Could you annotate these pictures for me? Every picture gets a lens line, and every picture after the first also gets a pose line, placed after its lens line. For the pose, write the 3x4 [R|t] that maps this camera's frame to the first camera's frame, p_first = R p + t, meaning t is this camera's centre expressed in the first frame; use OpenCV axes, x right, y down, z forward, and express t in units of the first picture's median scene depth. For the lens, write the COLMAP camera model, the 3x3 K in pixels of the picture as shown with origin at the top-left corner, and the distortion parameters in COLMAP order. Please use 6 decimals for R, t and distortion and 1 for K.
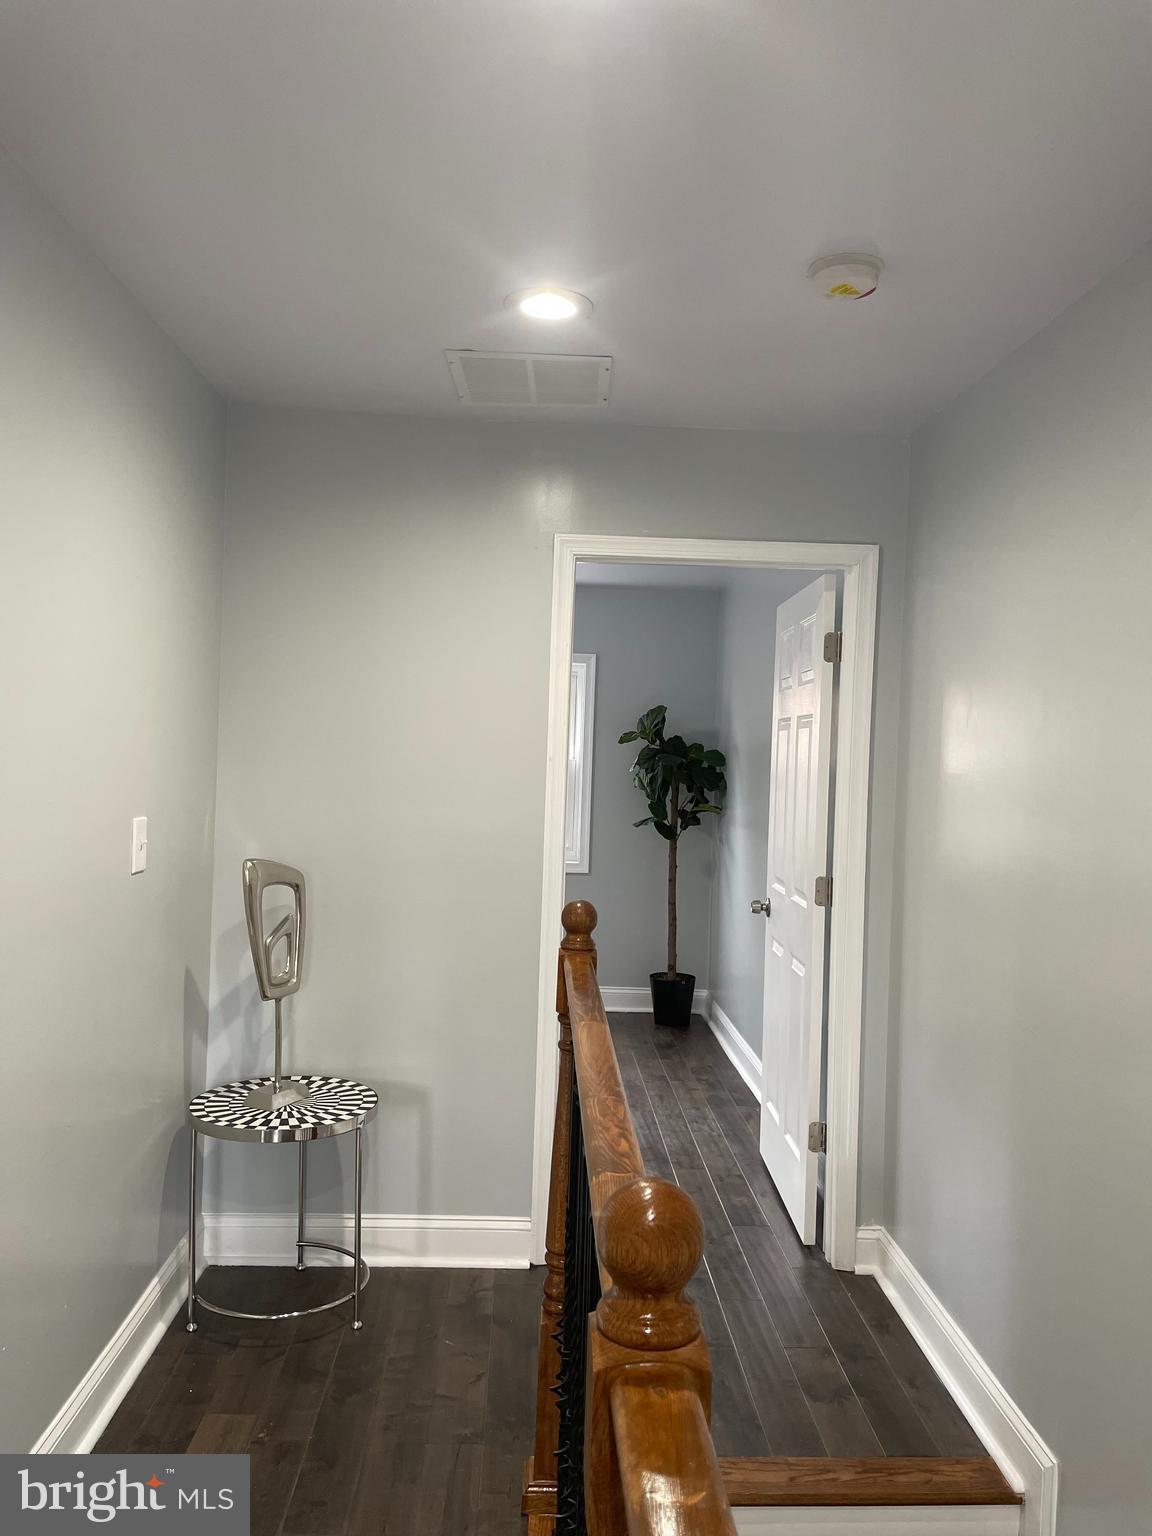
lens RADIAL K [[1157.9, 0, 578.4], [0, 1157.9, 754.4], [0, 0, 1]] dist [0.094078, -0.119116]
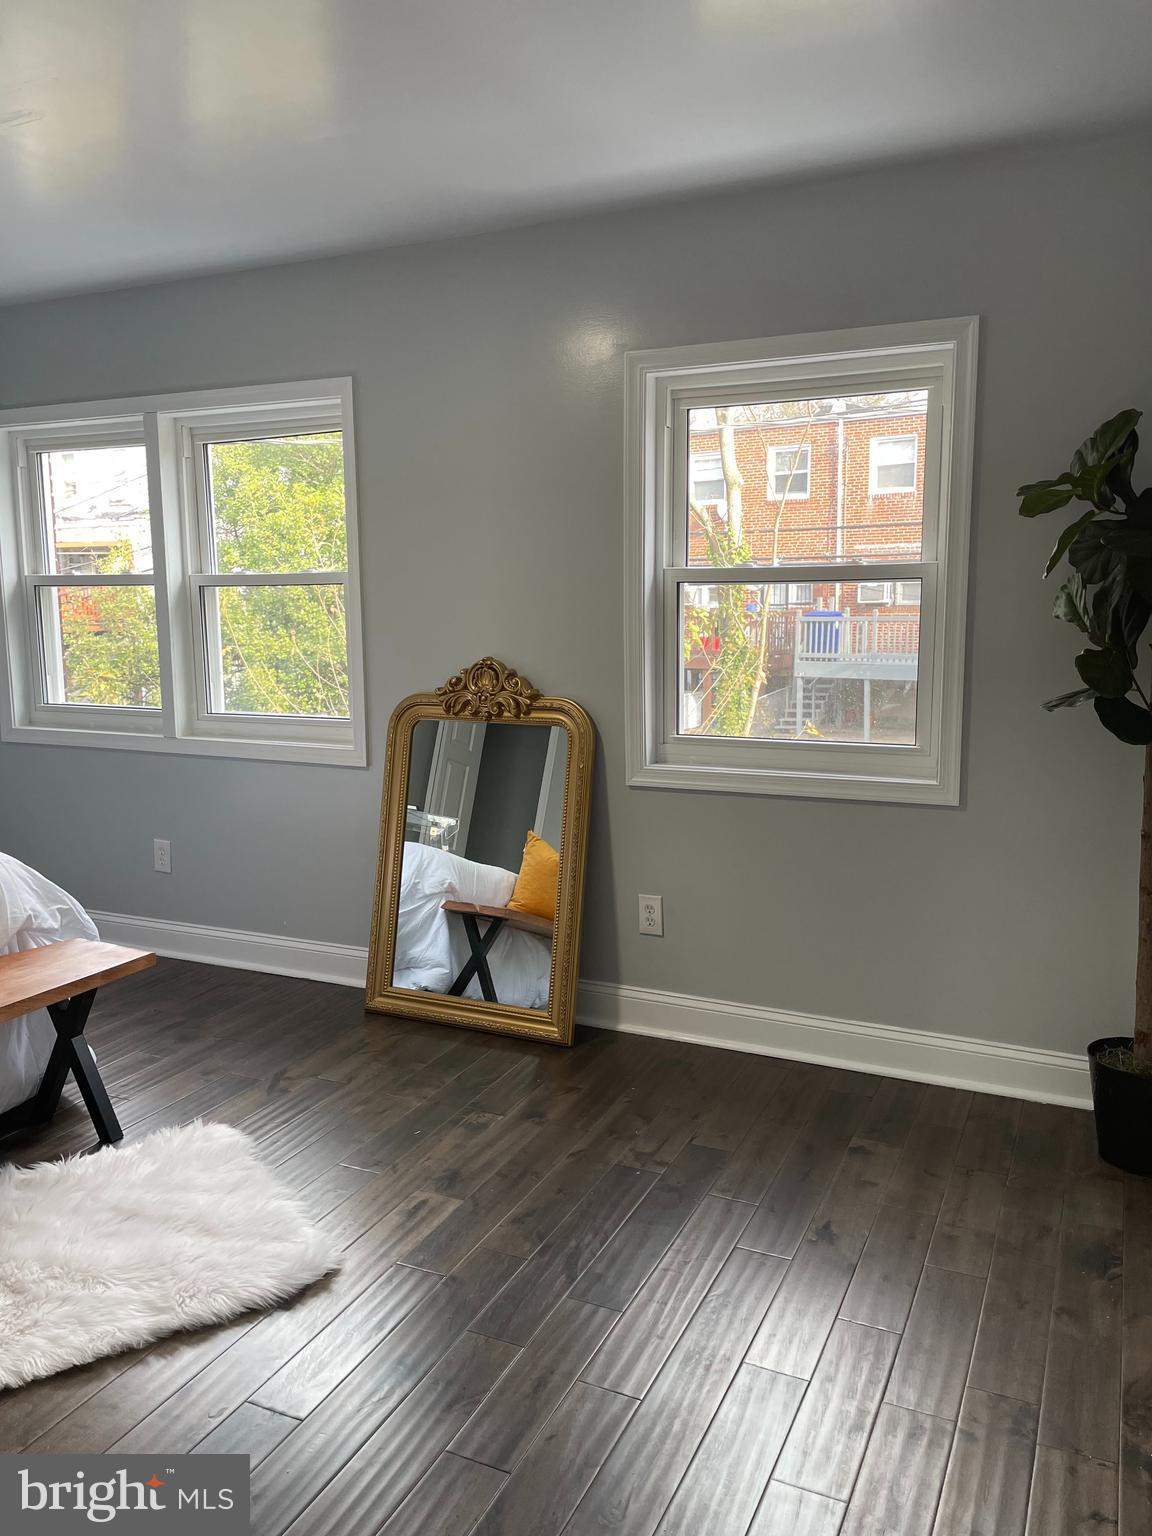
lens RADIAL K [[1157.9, 0, 578.4], [0, 1157.9, 754.4], [0, 0, 1]] dist [0.094078, -0.119116]
pose [[0.885127, 0.026223, -0.464610, 0.094998], [0.028464, 0.993491, 0.110301, 0.026049], [0.464478, -0.110855, 0.878619, 0.537703]]
